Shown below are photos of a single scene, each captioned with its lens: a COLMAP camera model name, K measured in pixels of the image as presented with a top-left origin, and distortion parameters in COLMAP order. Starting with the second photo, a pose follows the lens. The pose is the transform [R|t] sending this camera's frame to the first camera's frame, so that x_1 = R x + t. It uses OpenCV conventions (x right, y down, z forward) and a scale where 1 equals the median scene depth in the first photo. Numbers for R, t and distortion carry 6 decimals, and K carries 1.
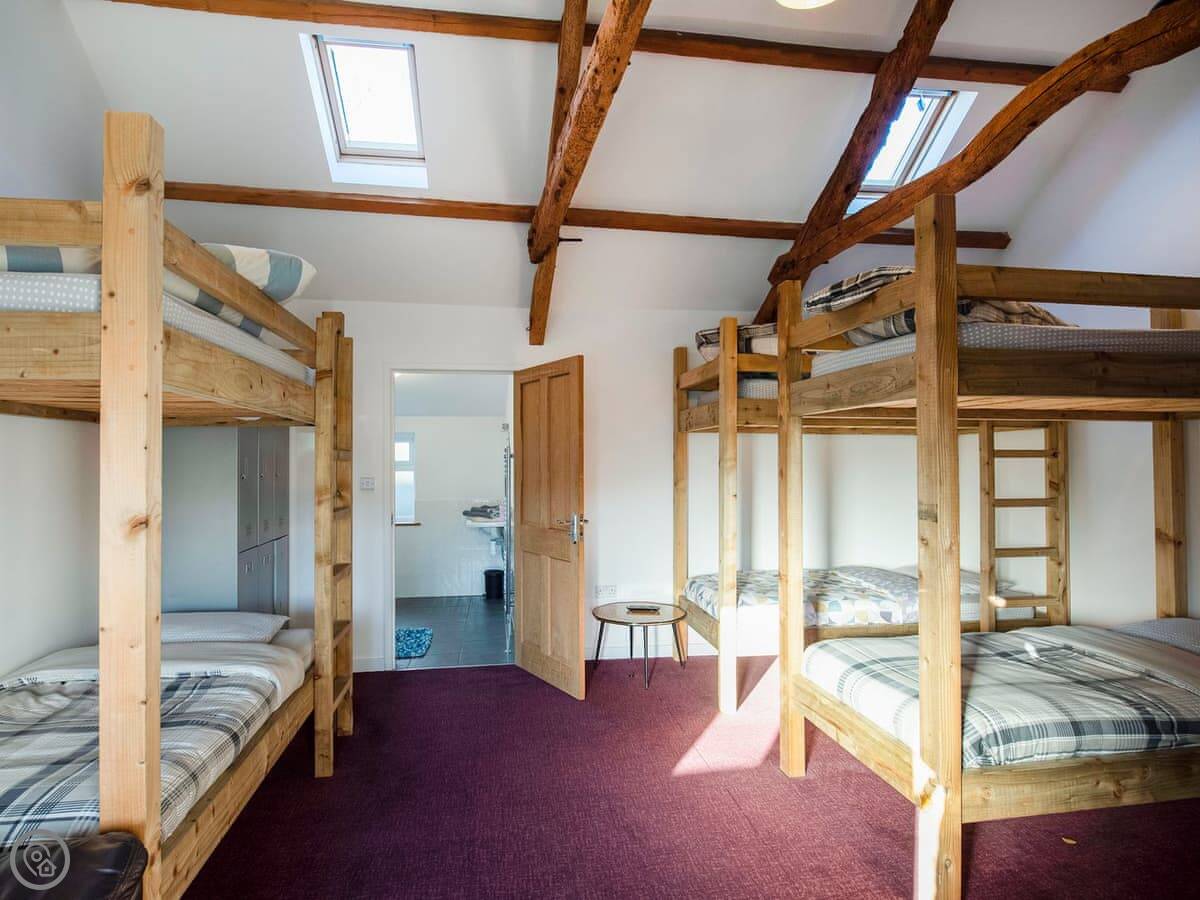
lens RADIAL K [[654.1, 0, 621.6], [0, 654.1, 455.0], [0, 0, 1]] dist [-0.002986, -0.004224]
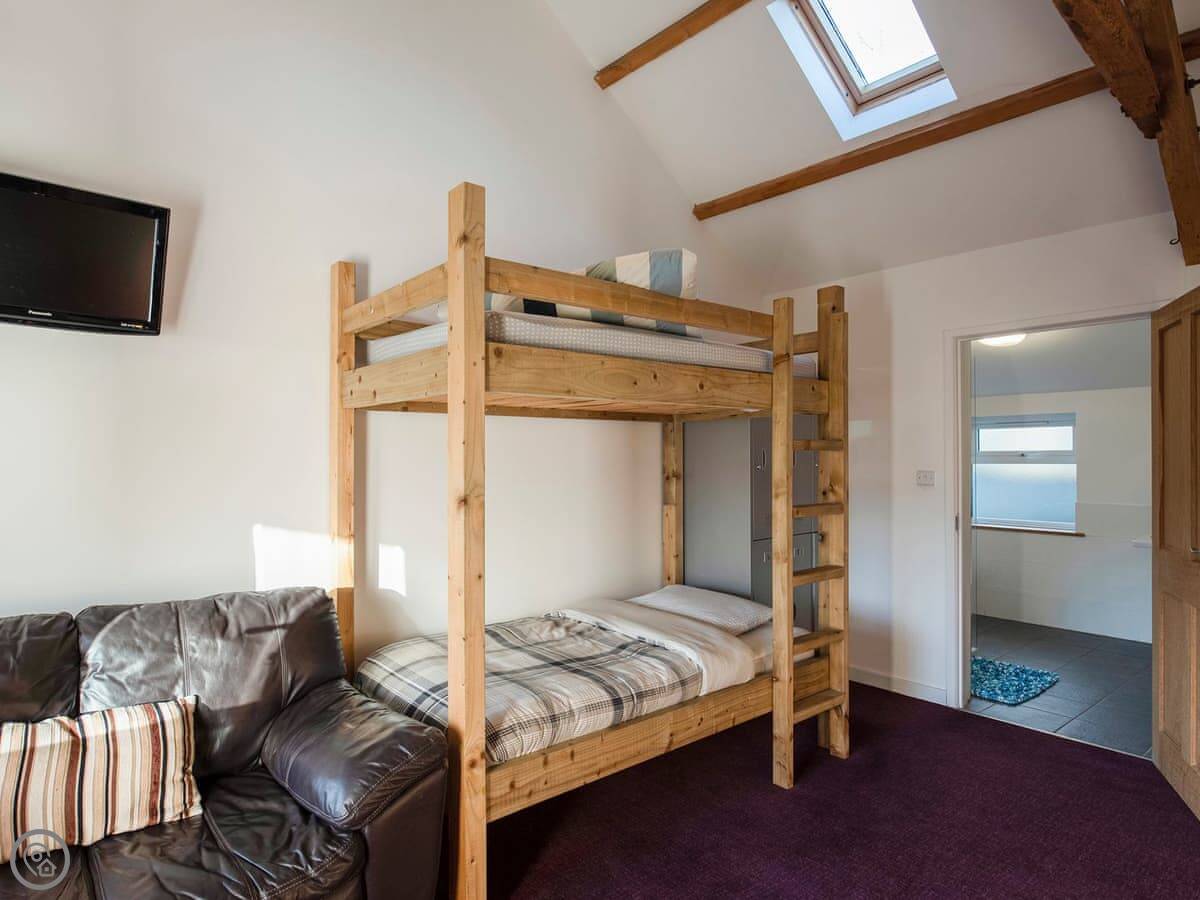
lens RADIAL K [[726.8, 0, 653.2], [0, 726.8, 452.1], [0, 0, 1]] dist [-0.002560, -0.008695]
pose [[0.463196, 0.002154, -0.886253, 0.516261], [0.010205, 0.999918, 0.007764, -0.000037], [0.886197, -0.012640, 0.463136, 0.477195]]
